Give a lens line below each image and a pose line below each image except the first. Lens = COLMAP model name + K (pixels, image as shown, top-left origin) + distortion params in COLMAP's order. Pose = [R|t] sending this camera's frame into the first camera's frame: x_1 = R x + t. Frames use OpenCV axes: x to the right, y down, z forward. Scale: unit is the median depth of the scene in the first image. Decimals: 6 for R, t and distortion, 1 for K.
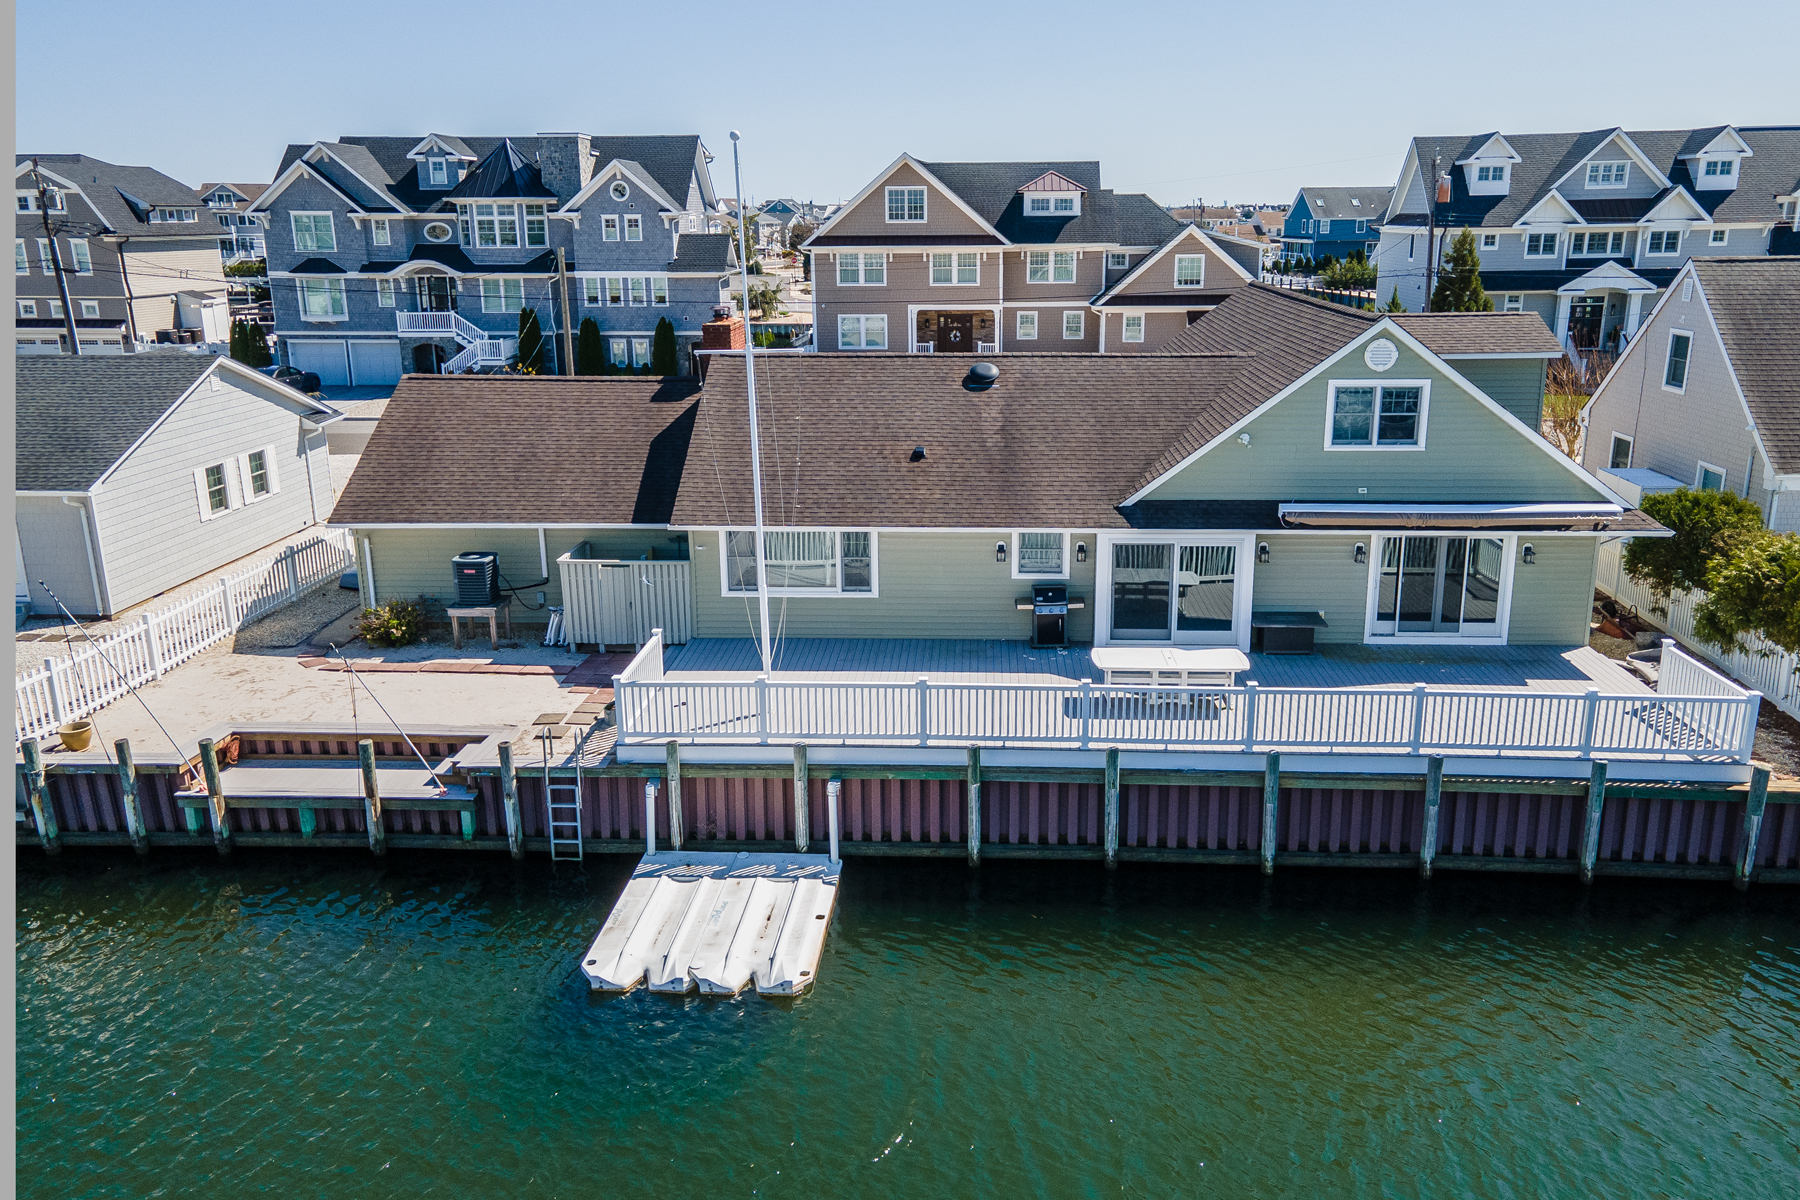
lens RADIAL K [[1313.0, 0, 902.9], [0, 1313.0, 595.8], [0, 0, 1]] dist [0.023948, 0.043112]
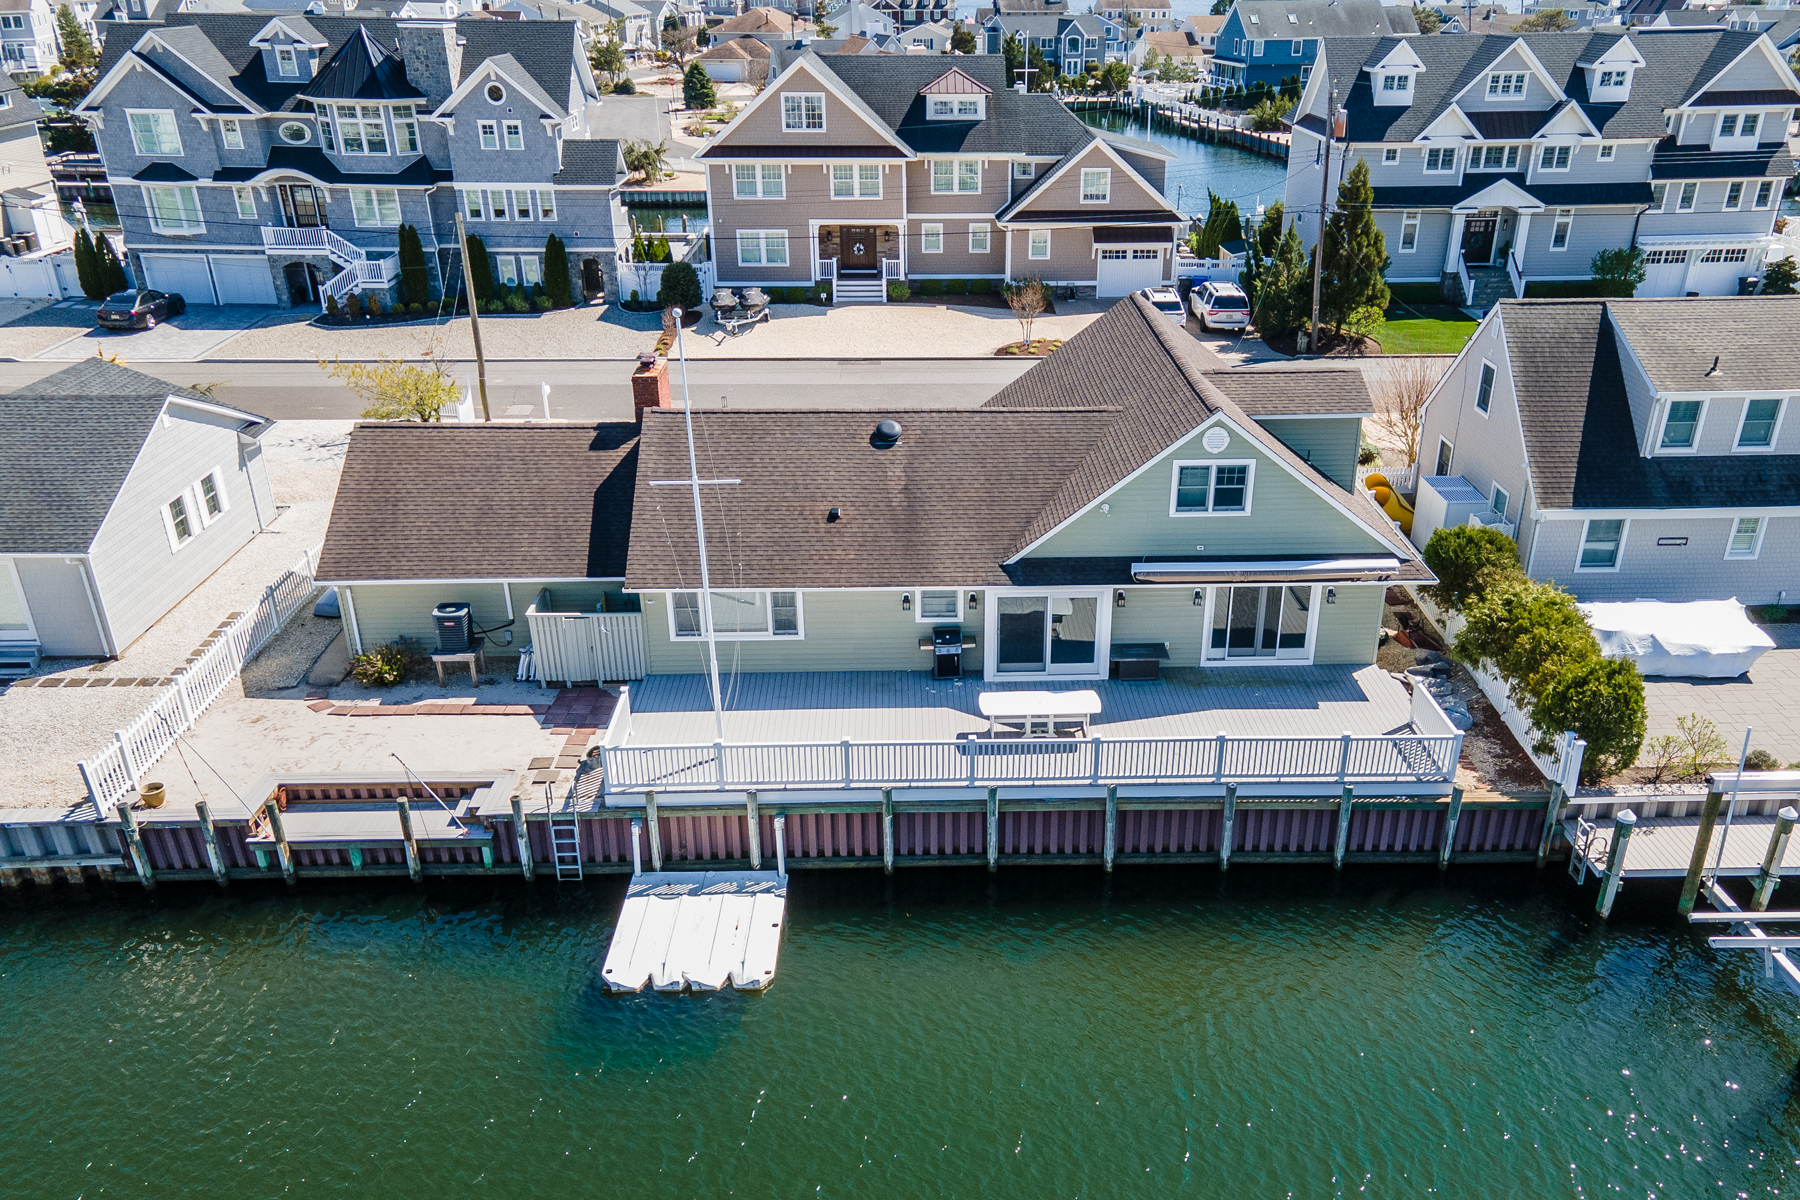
lens RADIAL K [[1412.4, 0, 926.4], [0, 1412.4, 741.4], [0, 0, 1]] dist [0.045480, 0.011265]
pose [[0.996430, -0.033466, 0.077507, -0.011231], [0.015878, 0.975981, 0.217278, -0.194818], [-0.082917, -0.215272, 0.973028, -0.292965]]
